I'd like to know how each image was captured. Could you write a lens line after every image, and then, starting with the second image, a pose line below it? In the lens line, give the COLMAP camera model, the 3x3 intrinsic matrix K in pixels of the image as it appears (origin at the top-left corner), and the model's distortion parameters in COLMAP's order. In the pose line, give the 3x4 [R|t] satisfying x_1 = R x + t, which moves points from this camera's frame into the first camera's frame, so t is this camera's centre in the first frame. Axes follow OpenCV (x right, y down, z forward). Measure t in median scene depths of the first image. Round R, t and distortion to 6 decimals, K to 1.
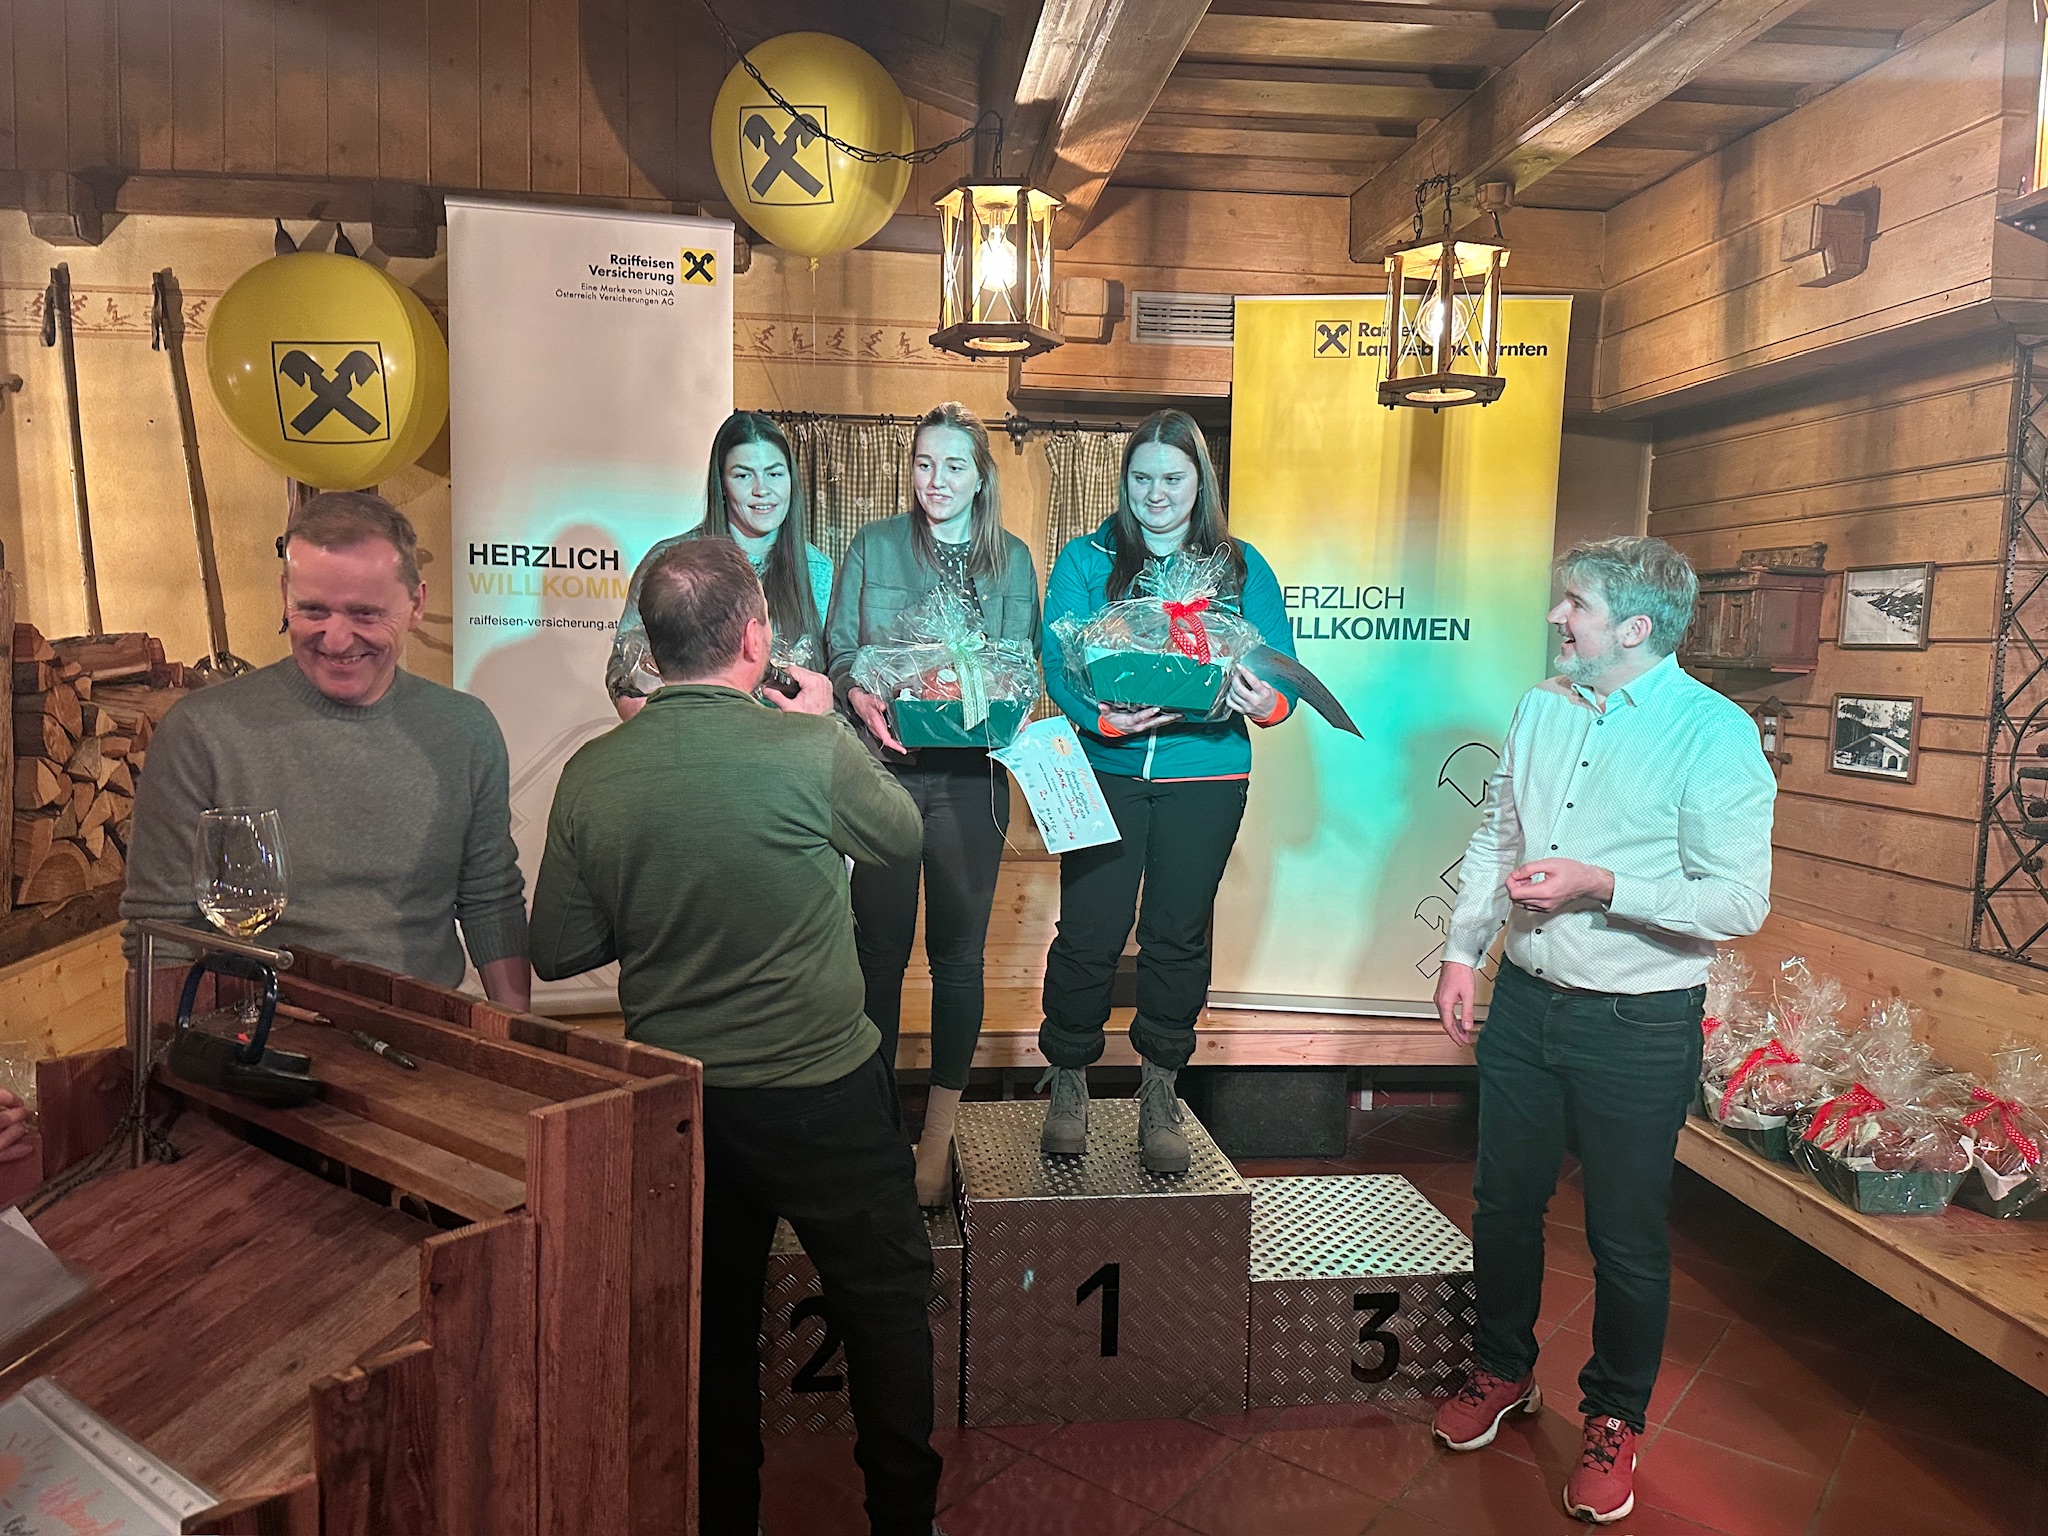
lens RADIAL K [[1434.9, 0, 1015.5], [0, 1434.9, 760.7], [0, 0, 1]] dist [0.030561, -0.042347]
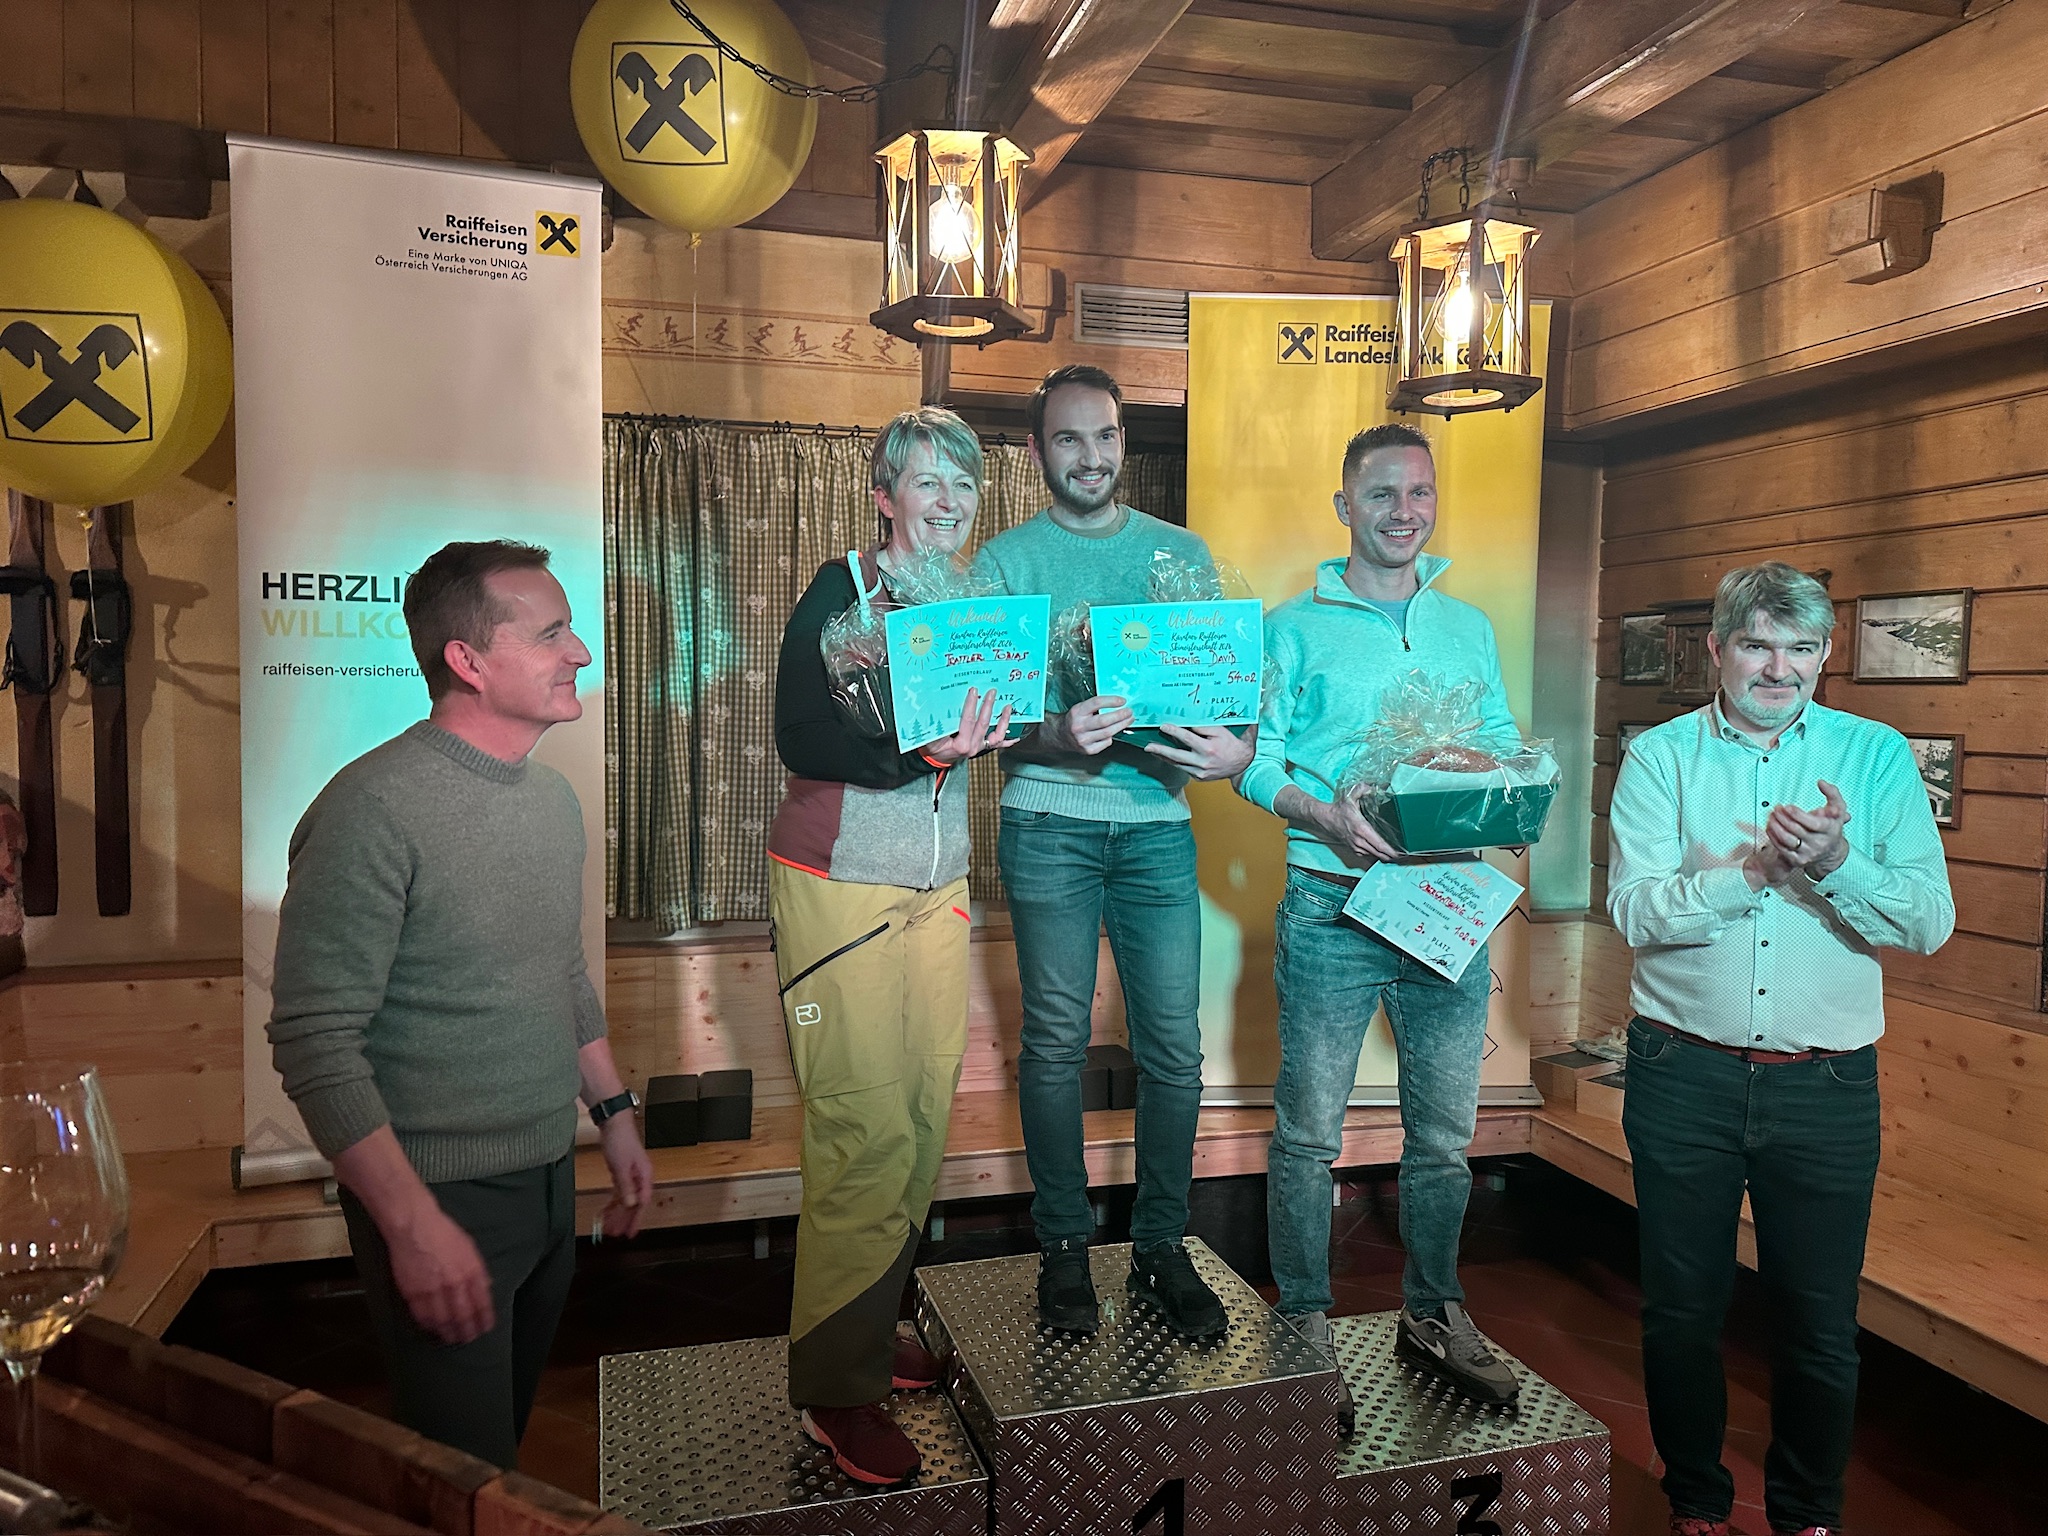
lens RADIAL K [[1436.2, 0, 1031.0], [0, 1436.2, 760.7], [0, 0, 1]] dist [0.004523, -0.008533]
pose [[0.988180, -0.021316, 0.151808, -0.092147], [0.026067, 0.999229, -0.029371, -0.015388], [-0.151065, 0.032981, 0.987974, 0.178547]]
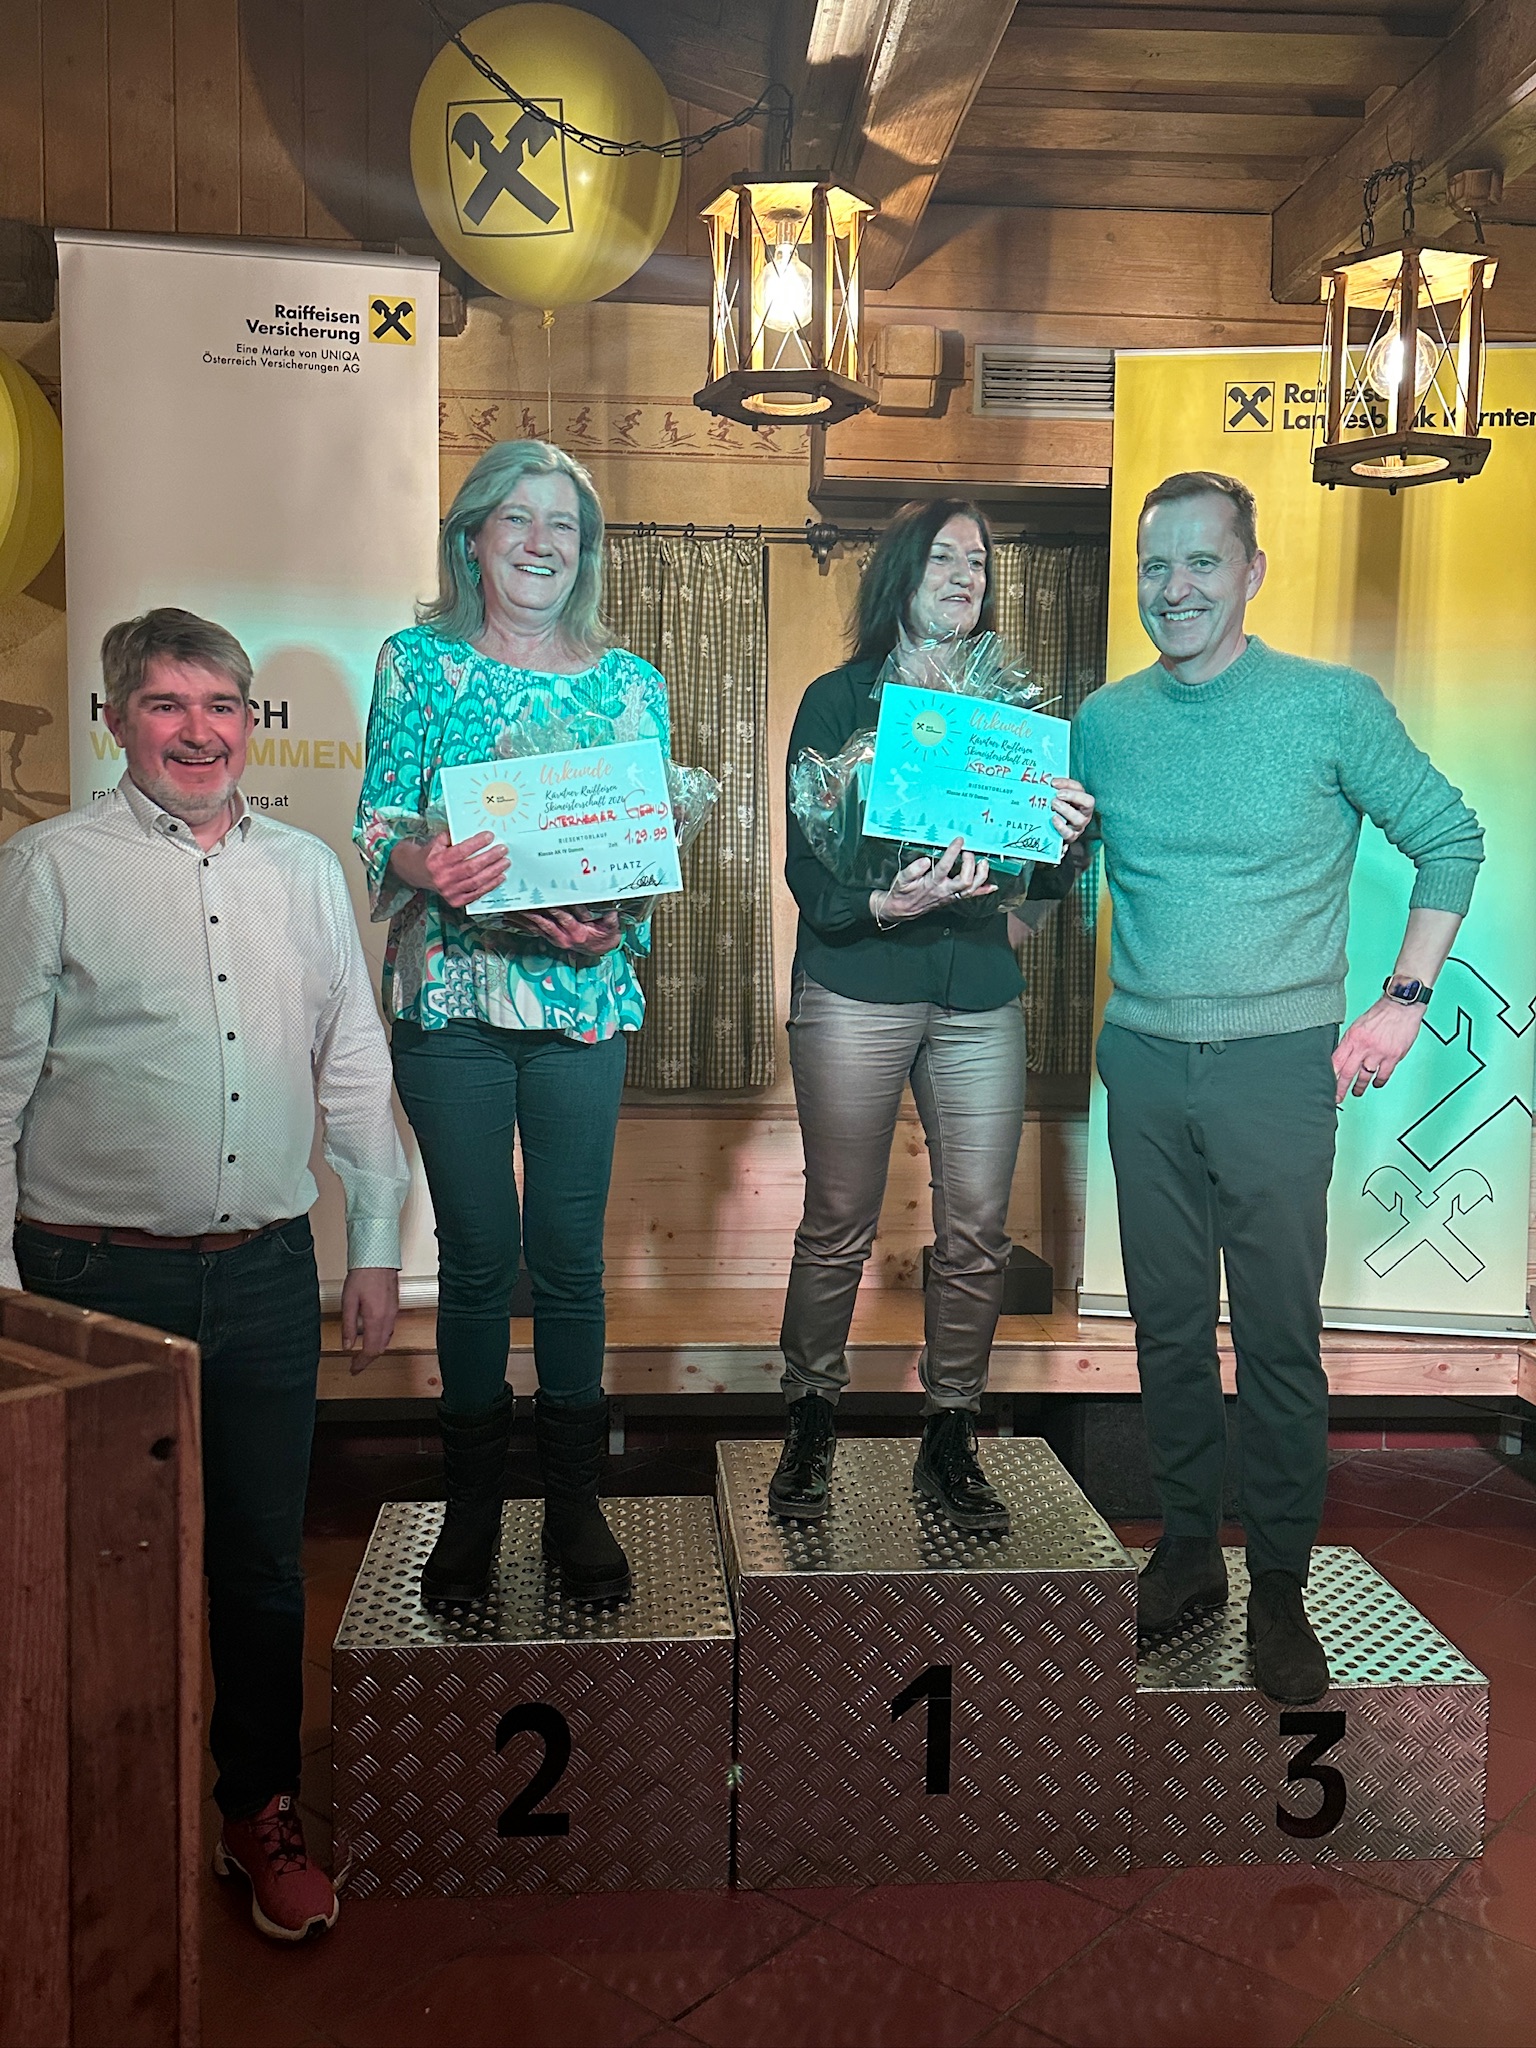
lens RADIAL K [[1807.8, 0, 768.0], [0, 1807.8, 1024.0], [0, 0, 1]] dist [0.011633, -0.018881]
pose [[0.999131, -0.001302, -0.041655, 0.014962], [0.001435, 0.999994, 0.003164, 0.021201], [0.041651, -0.003221, 0.999127, 0.073208]]
